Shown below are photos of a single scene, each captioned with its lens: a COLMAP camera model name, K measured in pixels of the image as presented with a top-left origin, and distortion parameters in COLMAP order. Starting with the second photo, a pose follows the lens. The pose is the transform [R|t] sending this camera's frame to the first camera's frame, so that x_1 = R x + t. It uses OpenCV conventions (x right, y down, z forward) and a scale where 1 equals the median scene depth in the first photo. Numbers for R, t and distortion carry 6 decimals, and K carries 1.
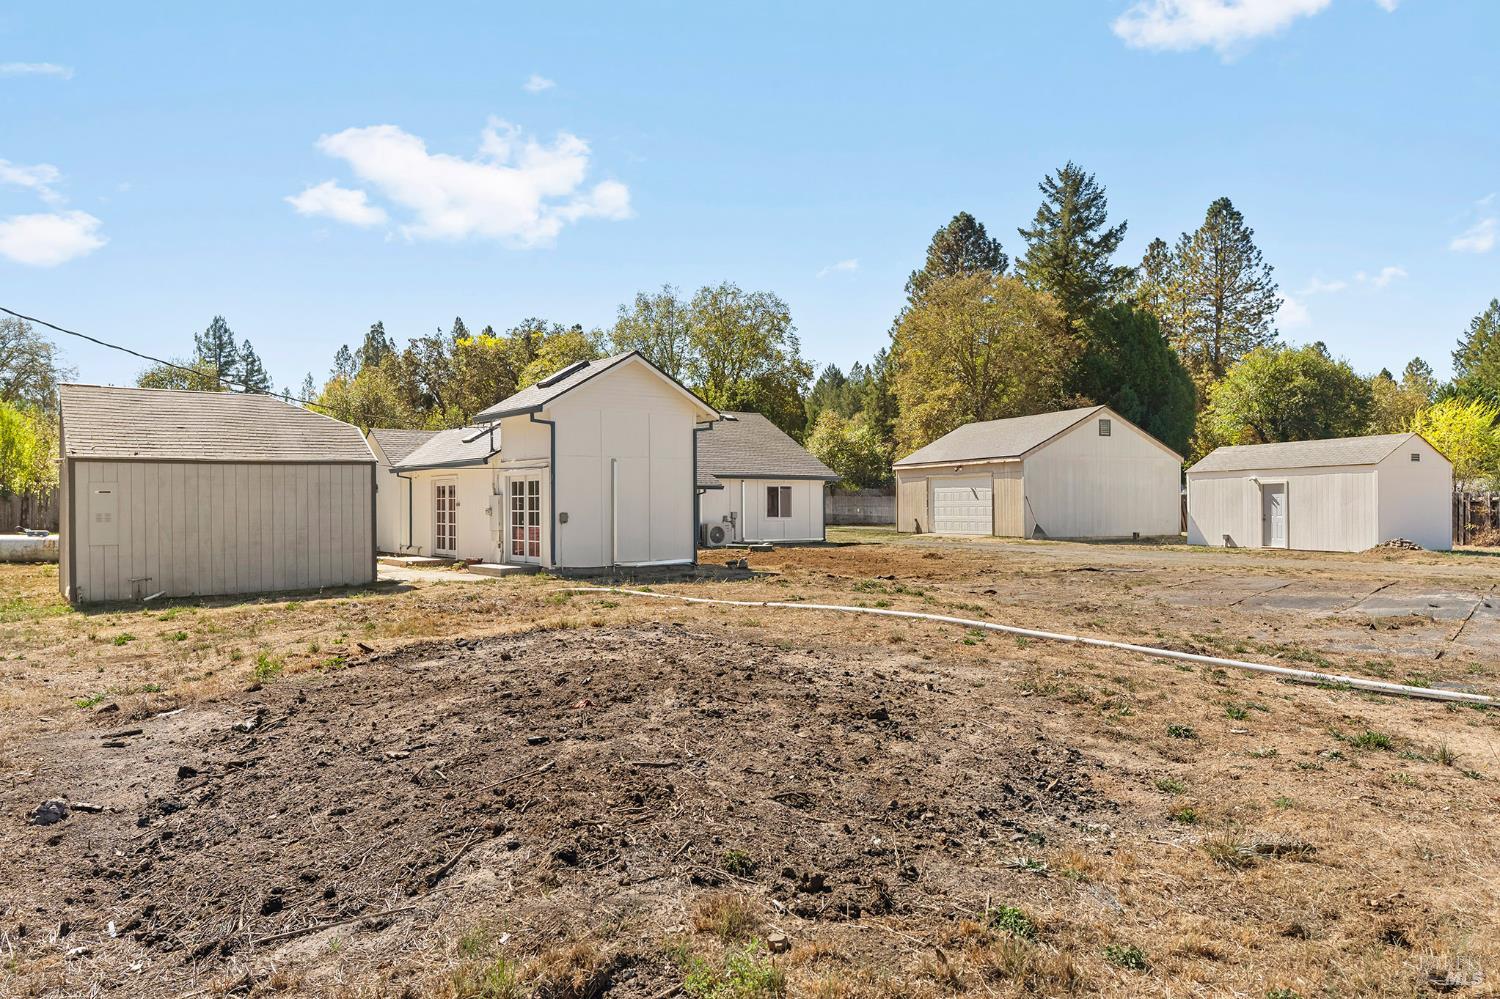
lens RADIAL K [[1058.6, 0, 746.8], [0, 1058.6, 485.8], [0, 0, 1]] dist [-0.005801, -0.004277]
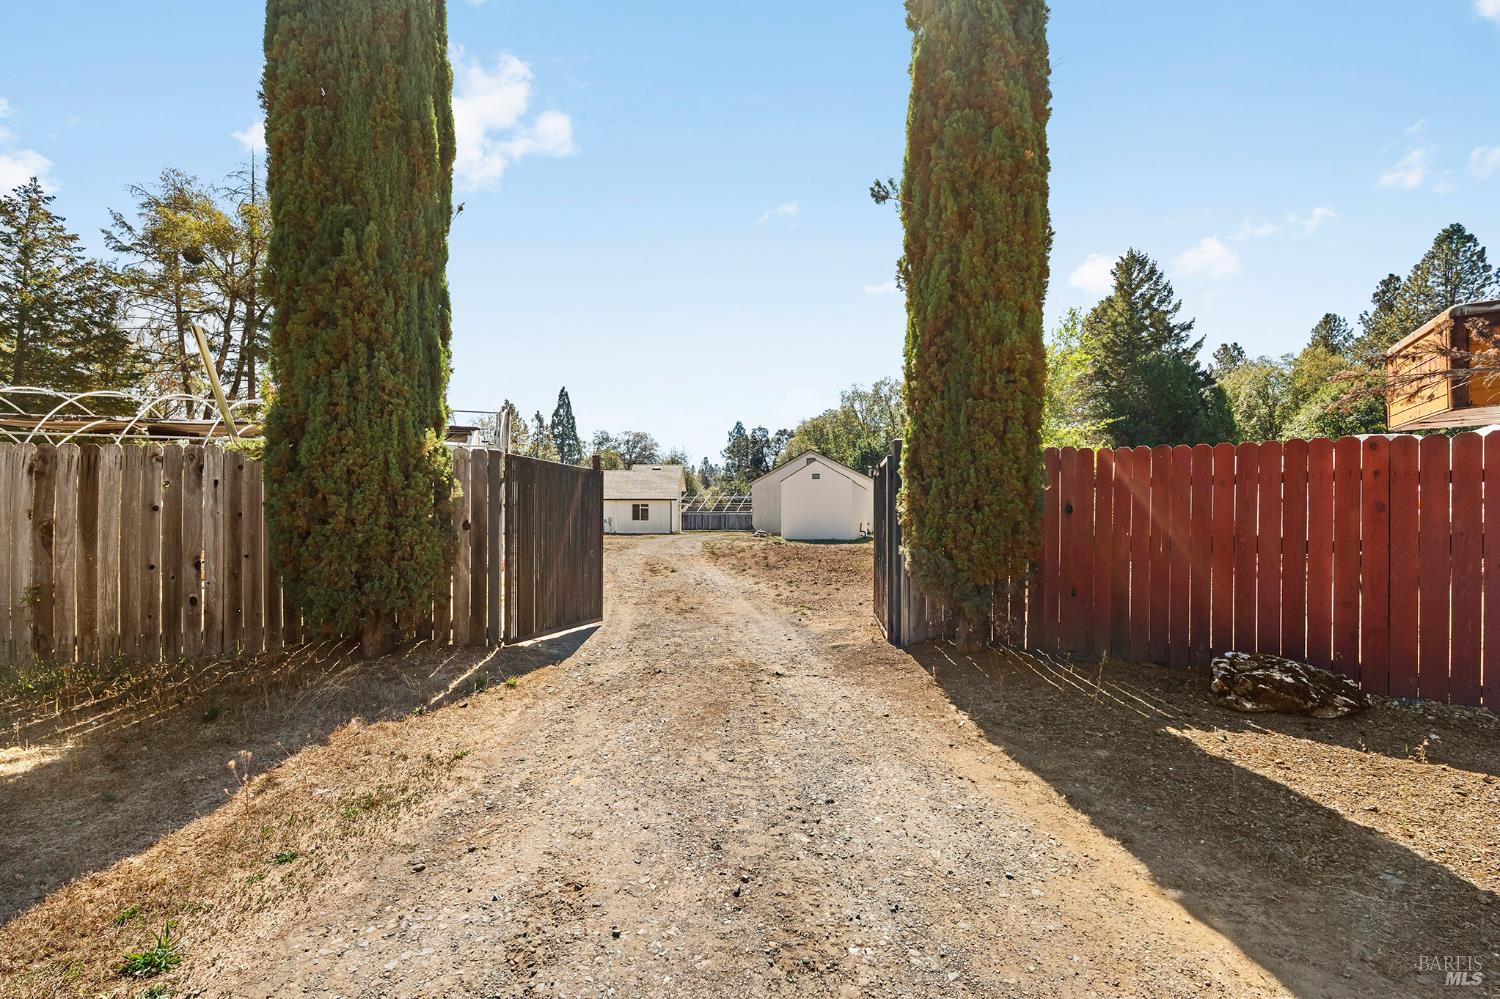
lens RADIAL K [[664.9, 0, 734.2], [0, 664.9, 537.9], [0, 0, 1]] dist [-0.009003, 0.000997]
pose [[0.800596, 0.013234, -0.599058, 0.408899], [0.011307, 0.999244, 0.037185, 0.008933], [0.599098, -0.036543, 0.799842, 0.061373]]
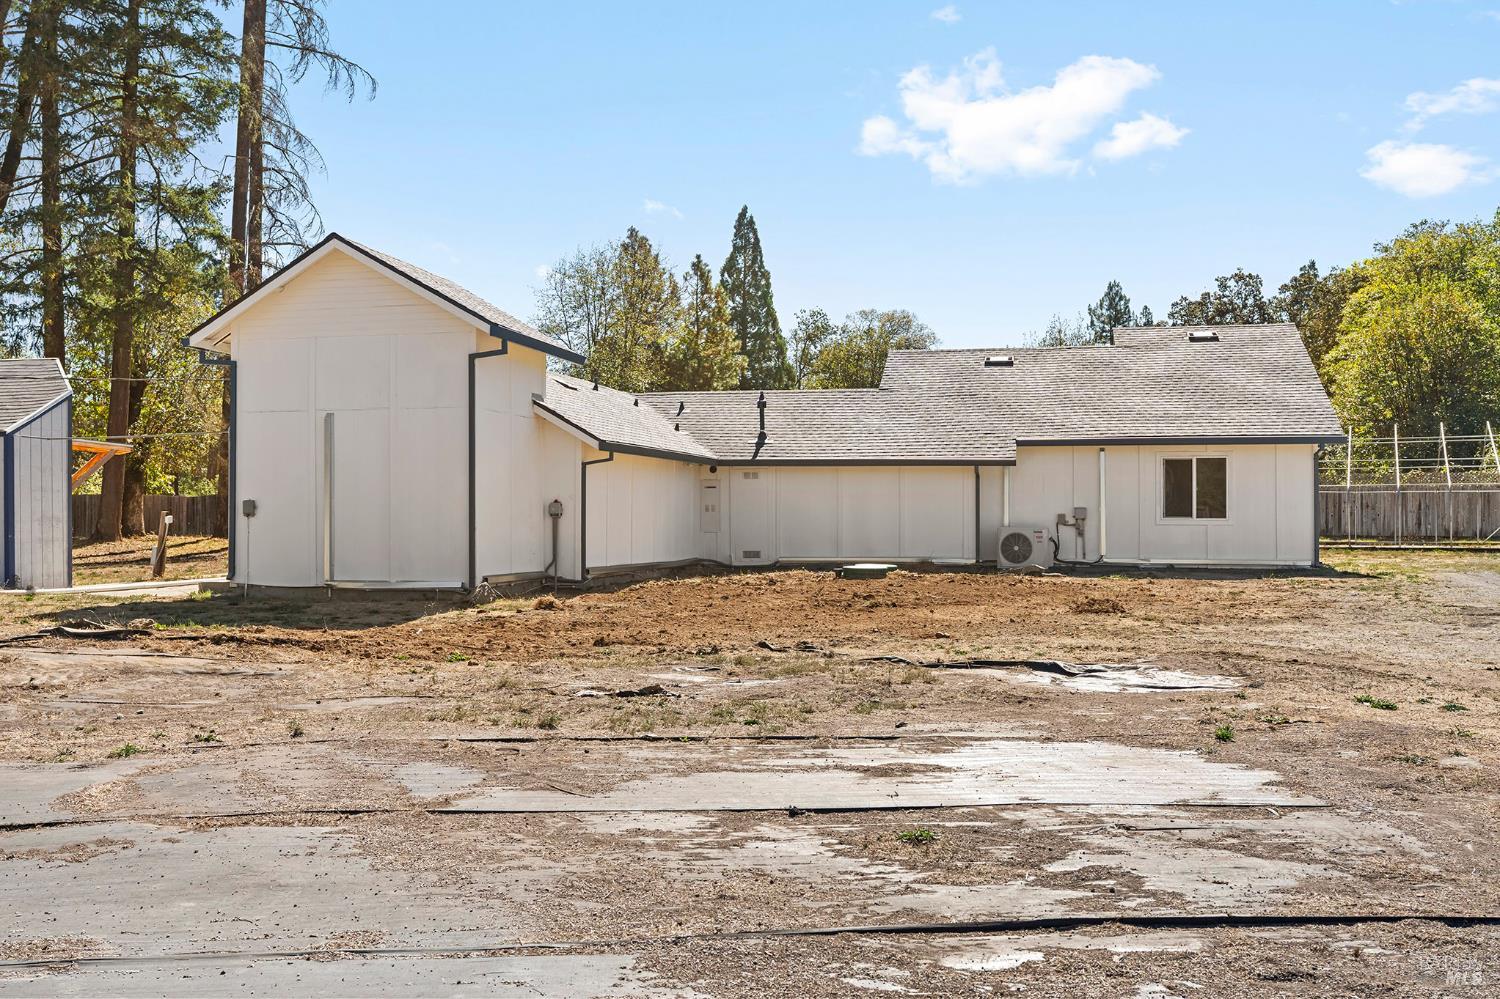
lens RADIAL K [[1293.2, 0, 740.7], [0, 1293.2, 509.0], [0, 0, 1]] dist [-0.006339, 0.014623]
pose [[0.652643, 0.001133, -0.757665, 0.166797], [0.013109, 0.999832, 0.012787, 0.006471], [0.757552, -0.018278, 0.652518, 0.192521]]
